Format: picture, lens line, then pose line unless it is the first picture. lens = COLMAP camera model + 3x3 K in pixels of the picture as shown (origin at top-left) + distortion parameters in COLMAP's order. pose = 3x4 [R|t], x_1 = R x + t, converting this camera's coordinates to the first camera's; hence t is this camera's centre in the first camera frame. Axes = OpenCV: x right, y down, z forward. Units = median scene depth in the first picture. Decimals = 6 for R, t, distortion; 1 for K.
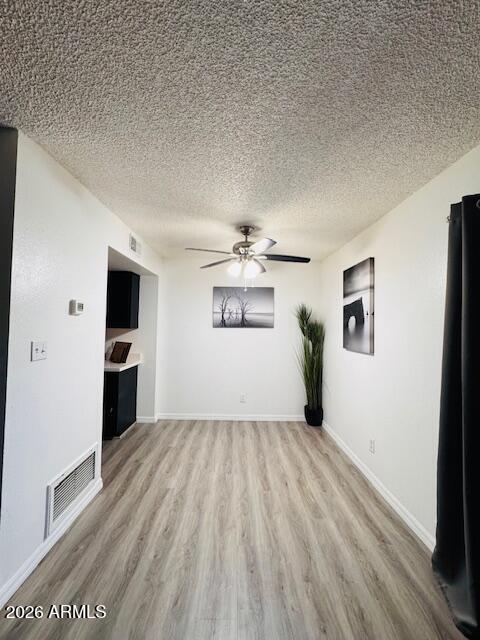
lens RADIAL K [[258.7, 0, 240.0], [0, 258.7, 320.0], [0, 0, 1]] dist [-0.001328, -0.000291]
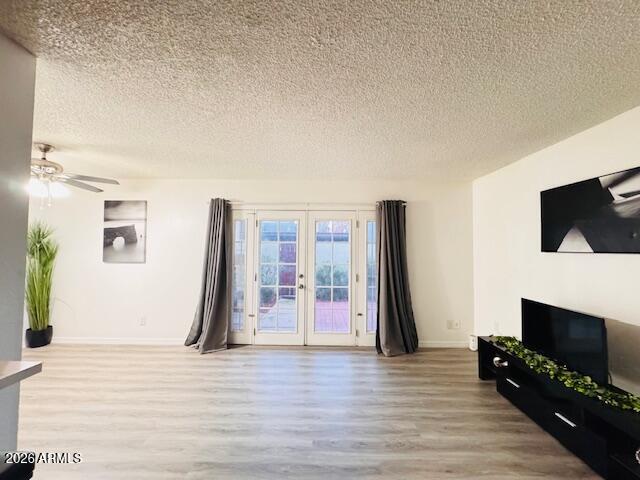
lens RADIAL K [[258.7, 0, 320.0], [0, 258.7, 240.0], [0, 0, 1]] dist [-0.001328, -0.000291]
pose [[0.032165, 0.013789, 0.999387, -0.930237], [-0.029437, 0.999484, -0.012843, -0.013711], [-0.999049, -0.029006, 0.032555, -0.096439]]
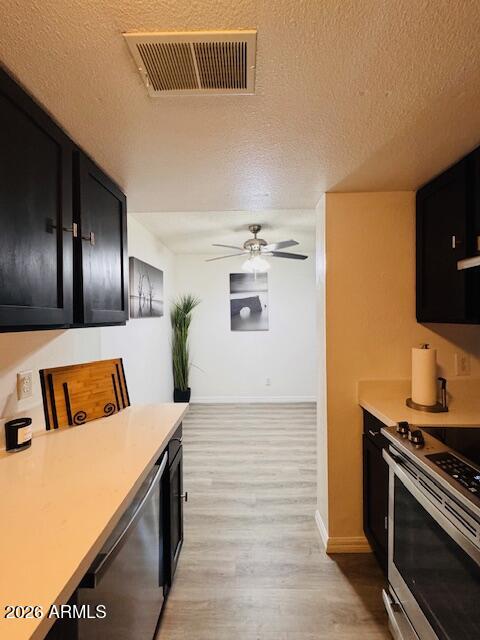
lens RADIAL K [[258.7, 0, 240.0], [0, 258.7, 320.0], [0, 0, 1]] dist [-0.001328, -0.000291]
pose [[0.027081, -0.030624, 0.999164, -1.119564], [-0.006984, 0.999500, 0.030824, 0.013658], [-0.999609, -0.007813, 0.026854, 1.040826]]
